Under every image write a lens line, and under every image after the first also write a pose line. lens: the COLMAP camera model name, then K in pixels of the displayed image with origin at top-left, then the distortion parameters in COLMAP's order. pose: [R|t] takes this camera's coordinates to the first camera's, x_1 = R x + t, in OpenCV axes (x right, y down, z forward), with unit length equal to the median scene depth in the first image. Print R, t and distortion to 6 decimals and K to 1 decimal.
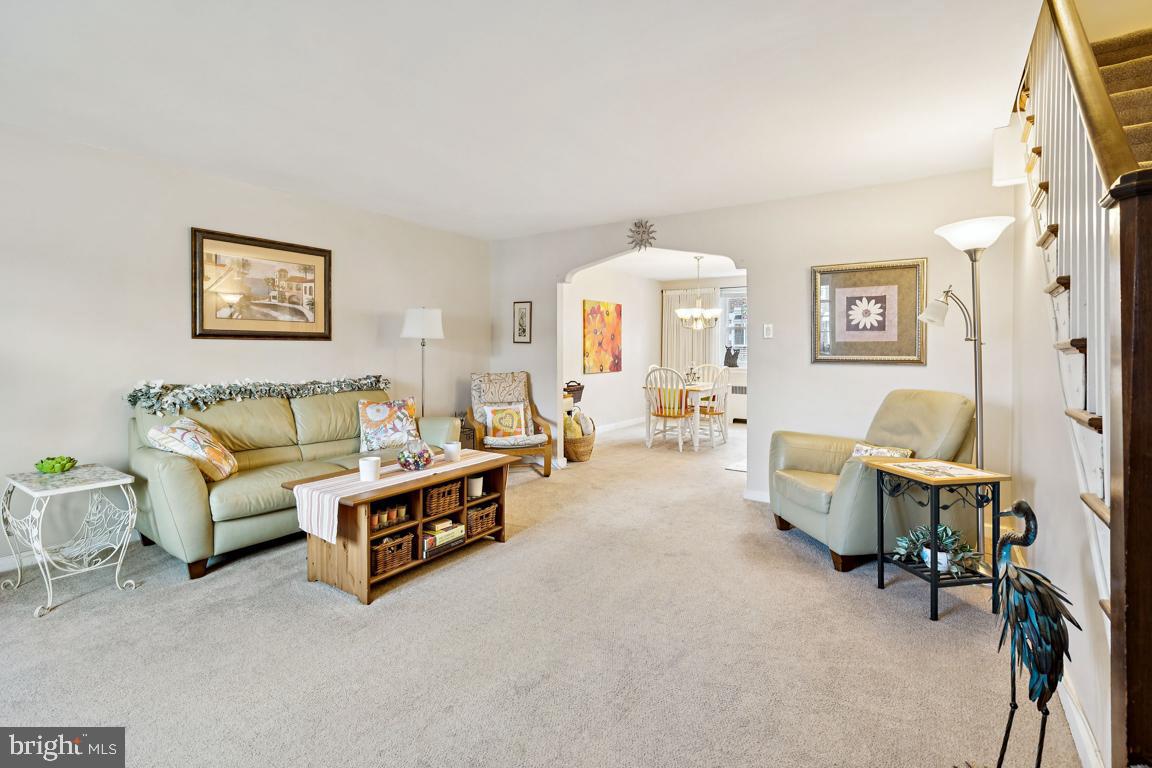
lens RADIAL K [[530.9, 0, 583.9], [0, 530.9, 356.2], [0, 0, 1]] dist [-0.007469, 0.004947]
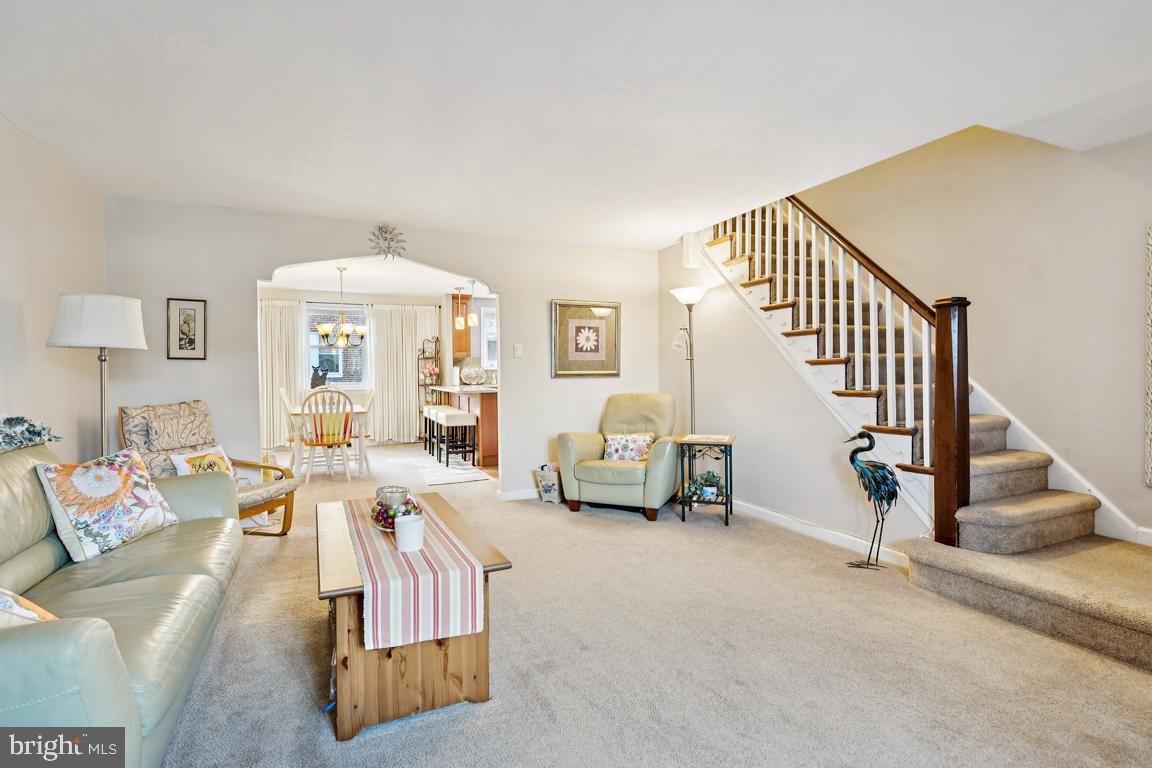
lens RADIAL K [[530.9, 0, 566.2], [0, 530.9, 381.2], [0, 0, 1]] dist [-0.007469, 0.004947]
pose [[0.539559, -0.023161, 0.841629, -0.430241], [0.019299, 0.999699, 0.015138, 0.002914], [-0.841726, 0.008075, 0.539844, 0.219358]]
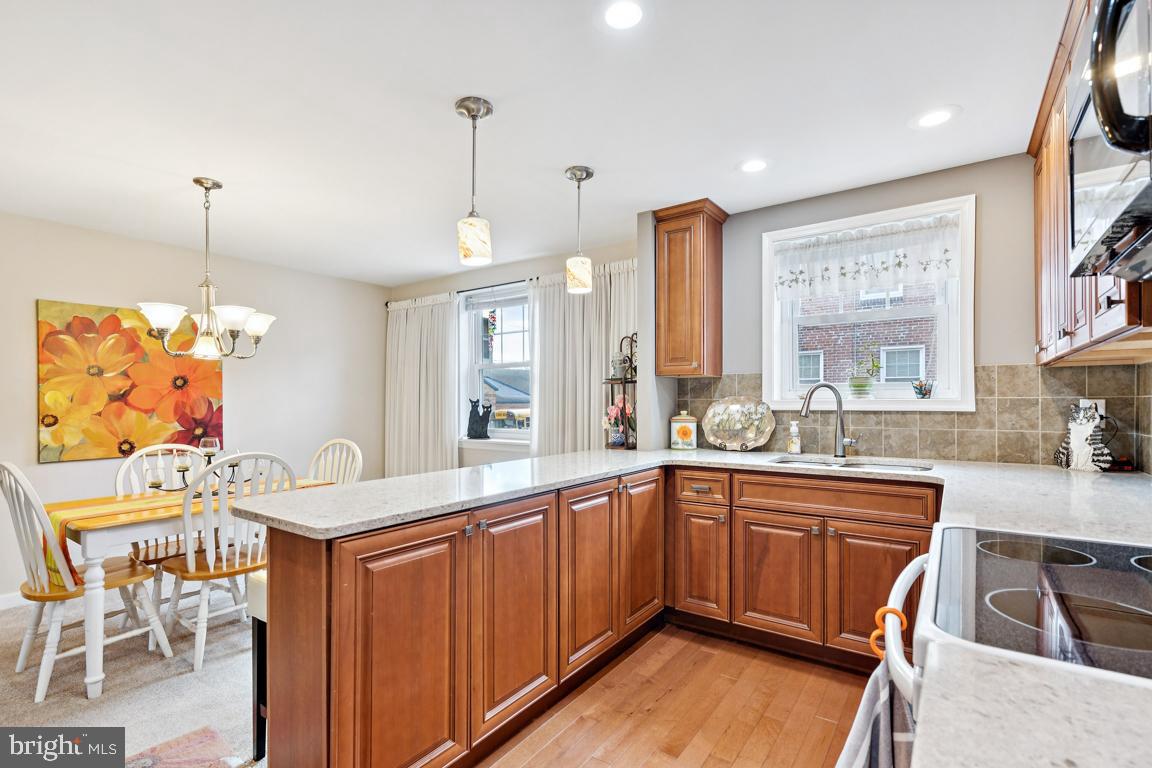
lens RADIAL K [[530.9, 0, 574.9], [0, 530.9, 401.4], [0, 0, 1]] dist [-0.007469, 0.004947]
pose [[0.999455, -0.004838, -0.032650, 0.628284], [0.004397, 0.999898, -0.013586, -0.014723], [0.032713, 0.013435, 0.999374, 0.739683]]
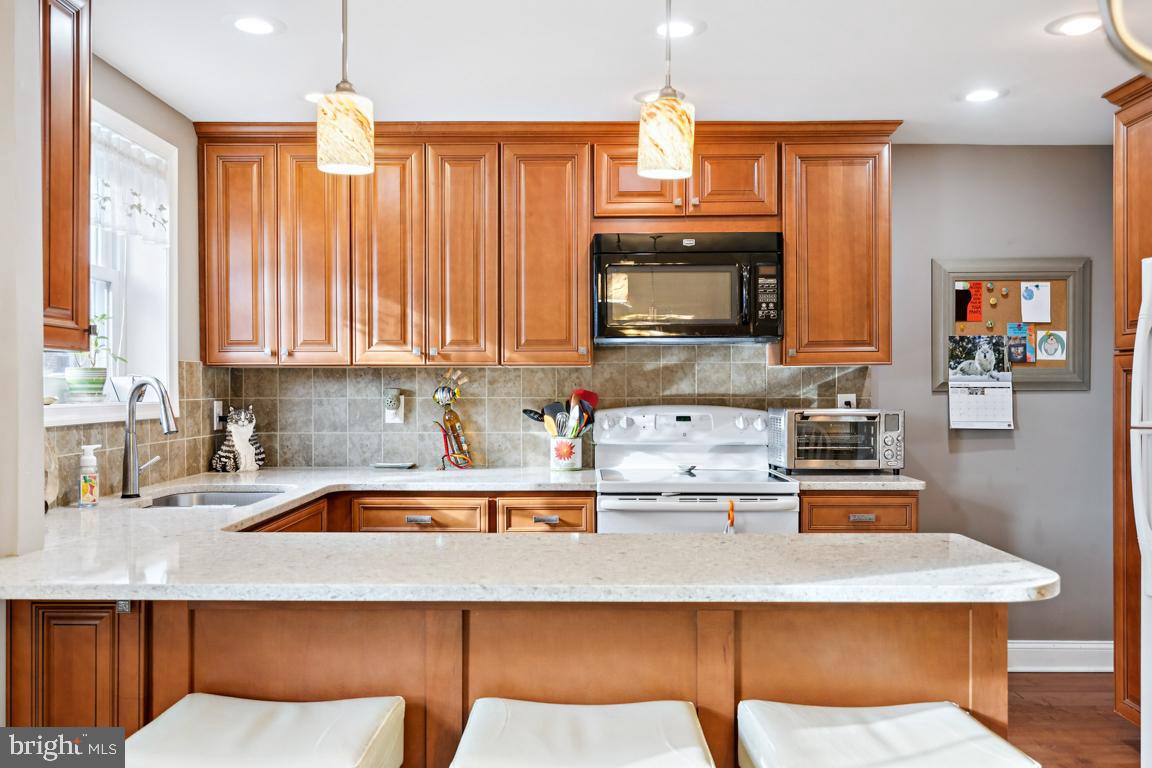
lens RADIAL K [[951.6, 0, 567.9], [0, 951.6, 390.6], [0, 0, 1]] dist [0.000551, 0.017687]
pose [[-0.541396, -0.005350, 0.840751, 0.234271], [0.010965, 0.999850, 0.013424, -0.036060], [-0.840696, 0.016486, -0.541256, 1.365062]]
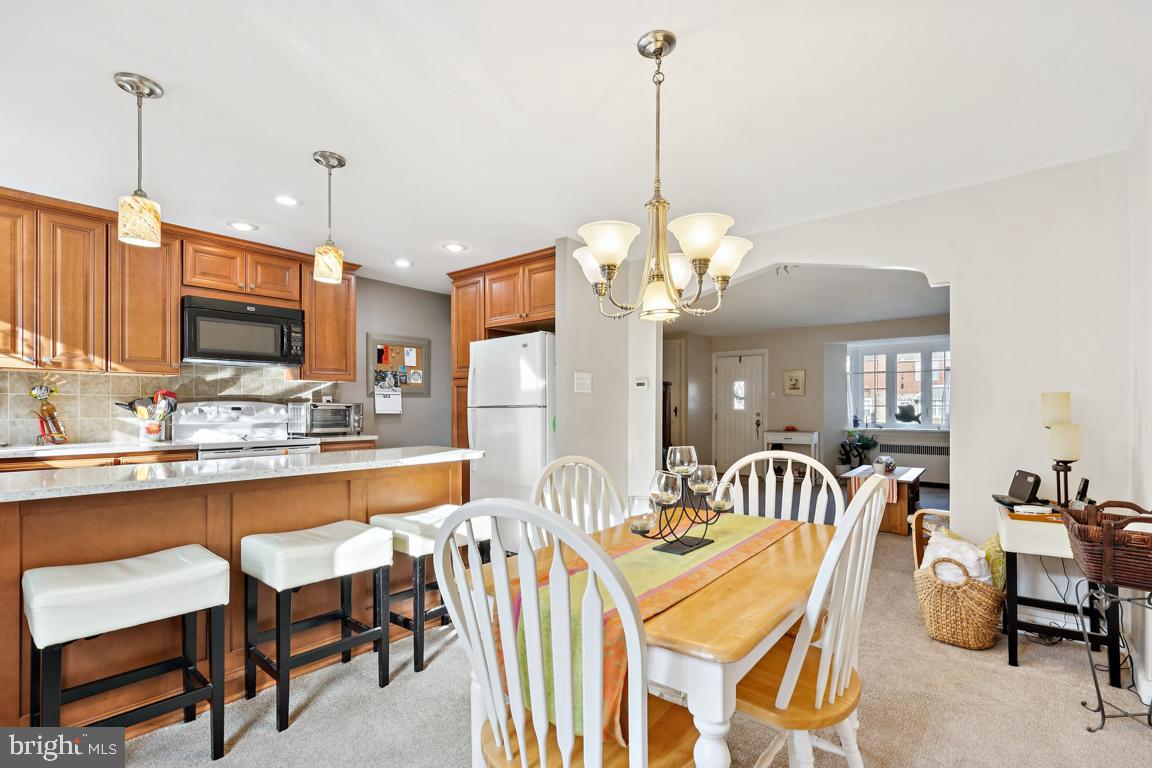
lens RADIAL K [[530.9, 0, 573.6], [0, 530.9, 407.1], [0, 0, 1]] dist [-0.007469, 0.004947]
pose [[-0.993429, -0.002564, 0.114421, 0.273504], [-0.001107, 0.999918, 0.012789, -0.014240], [-0.114444, 0.012578, -0.993350, 1.558462]]
